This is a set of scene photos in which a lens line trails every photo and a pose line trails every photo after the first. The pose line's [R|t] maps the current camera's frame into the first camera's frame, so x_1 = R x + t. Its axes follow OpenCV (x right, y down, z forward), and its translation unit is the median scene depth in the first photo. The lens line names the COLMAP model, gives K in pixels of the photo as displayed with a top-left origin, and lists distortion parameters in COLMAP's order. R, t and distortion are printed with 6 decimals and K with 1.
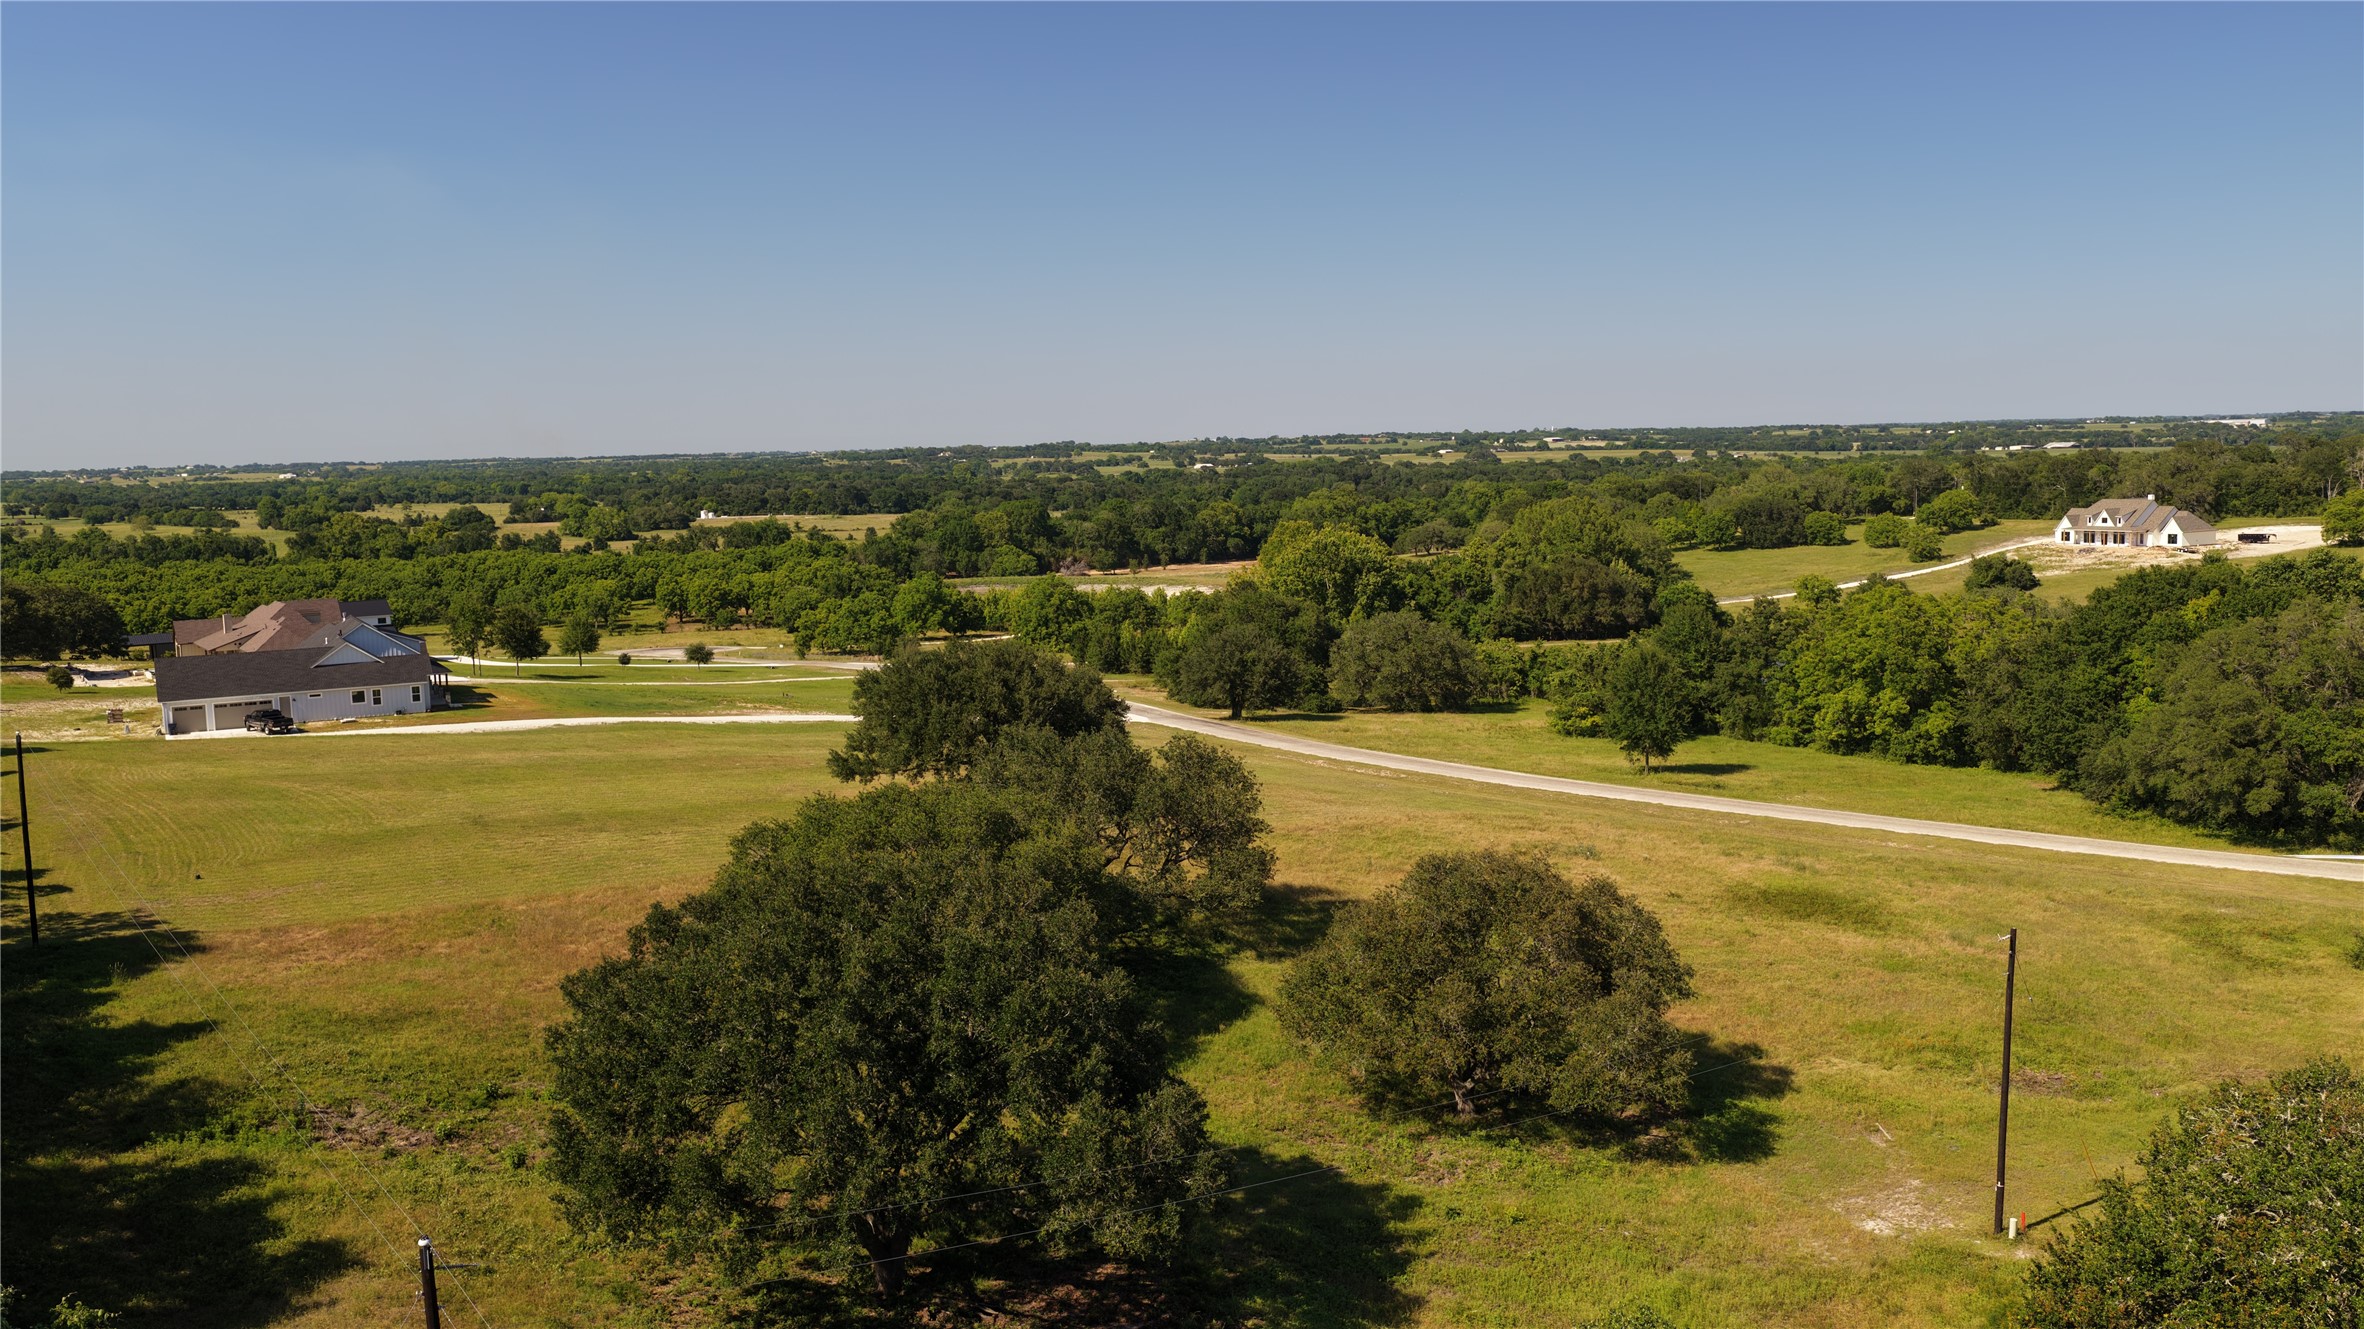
lens RADIAL K [[1974.5, 0, 1184.6], [0, 1974.5, 660.7], [0, 0, 1]] dist [-0.010406, 0.030701]
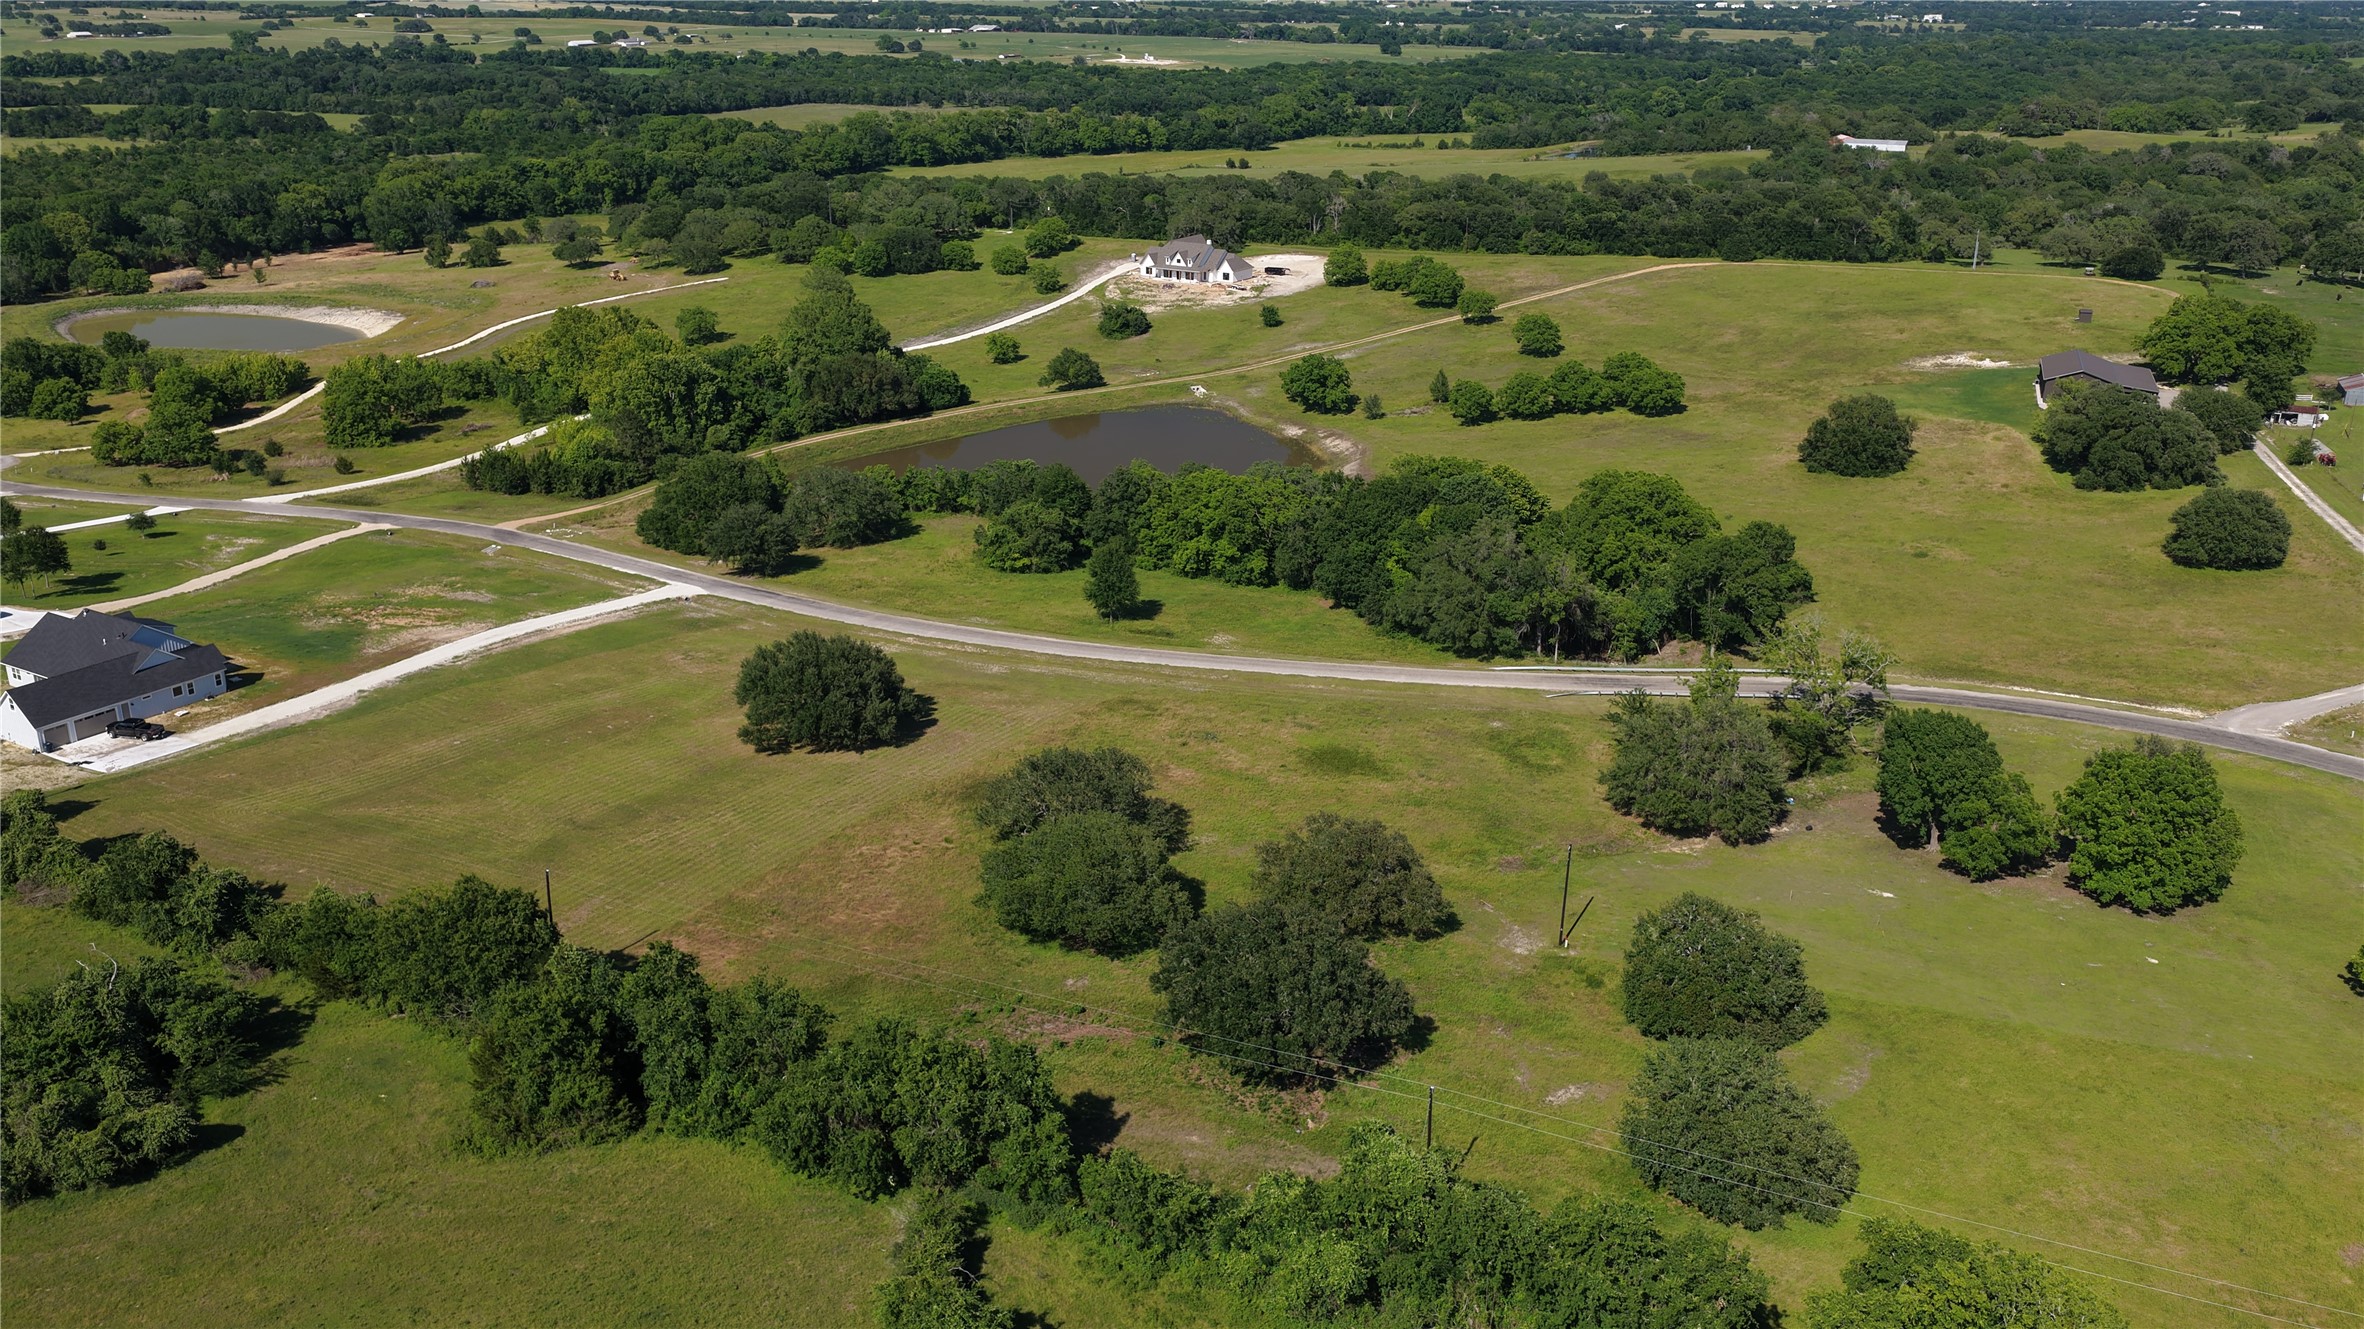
lens RADIAL K [[1974.5, 0, 1175.8], [0, 1974.5, 661.1], [0, 0, 1]] dist [-0.010406, 0.030701]
pose [[0.864338, -0.140618, 0.482853, -0.208257], [0.029049, 0.972471, 0.231207, -0.117595], [-0.502072, -0.185814, 0.844628, -0.157328]]
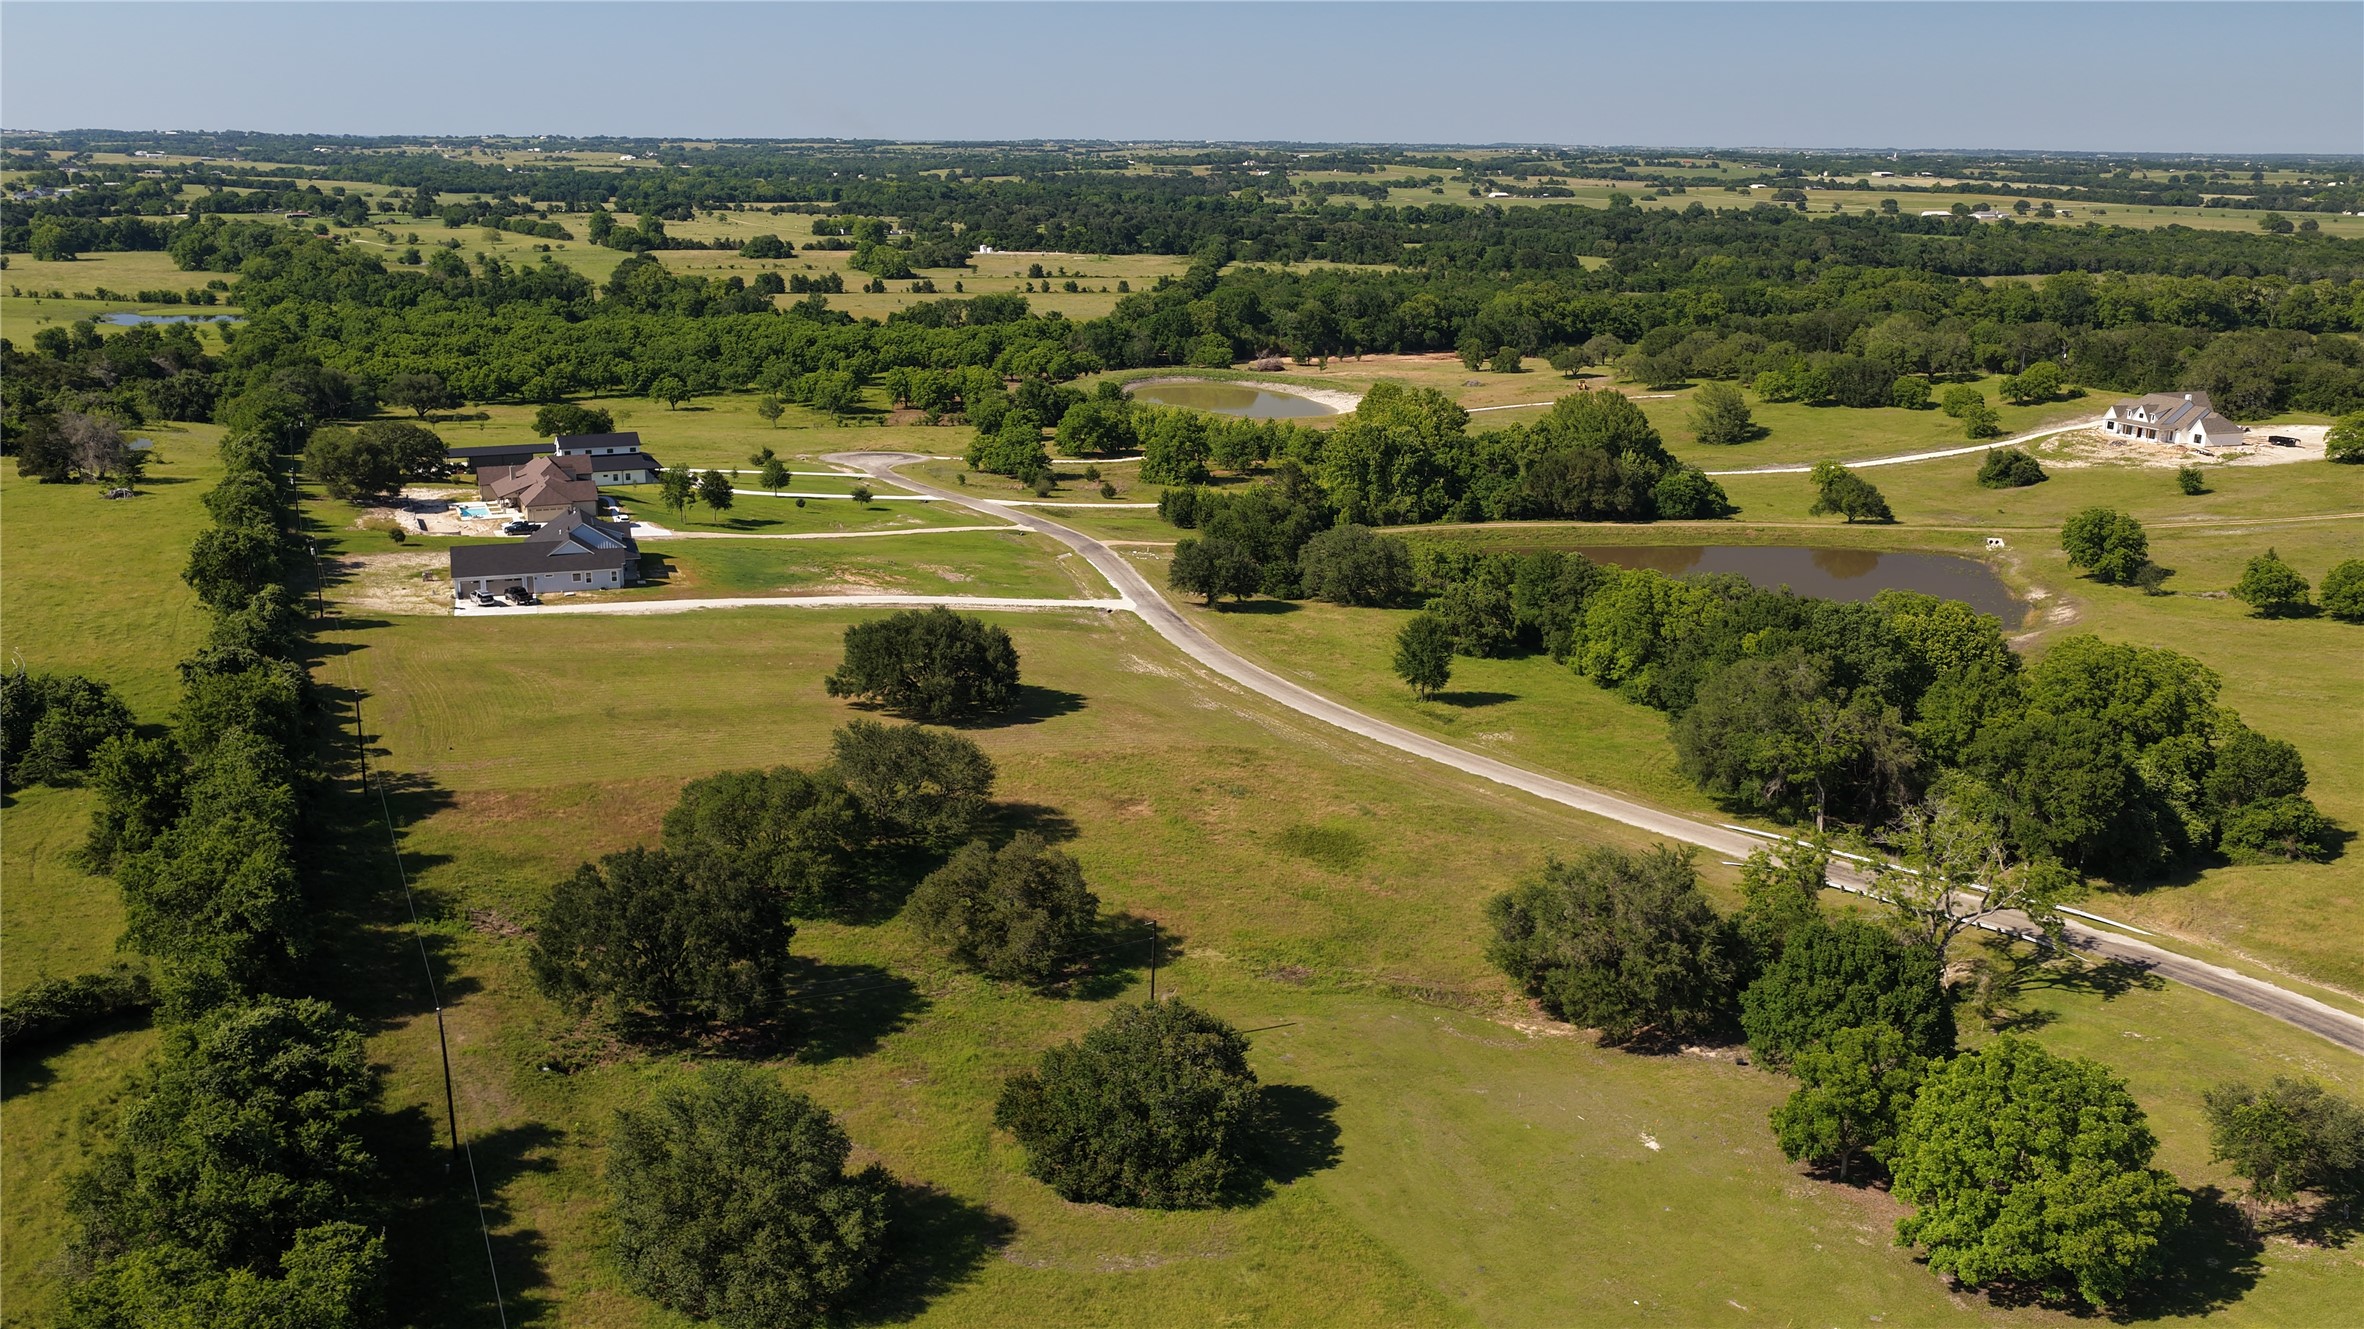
lens RADIAL K [[1974.5, 0, 1177.5], [0, 1974.5, 670.7], [0, 0, 1]] dist [-0.010406, 0.030701]
pose [[0.985654, 0.079688, -0.148784, 0.114684], [-0.055699, 0.985715, 0.158947, -0.076939], [0.159325, -0.148380, 0.976012, -0.178399]]
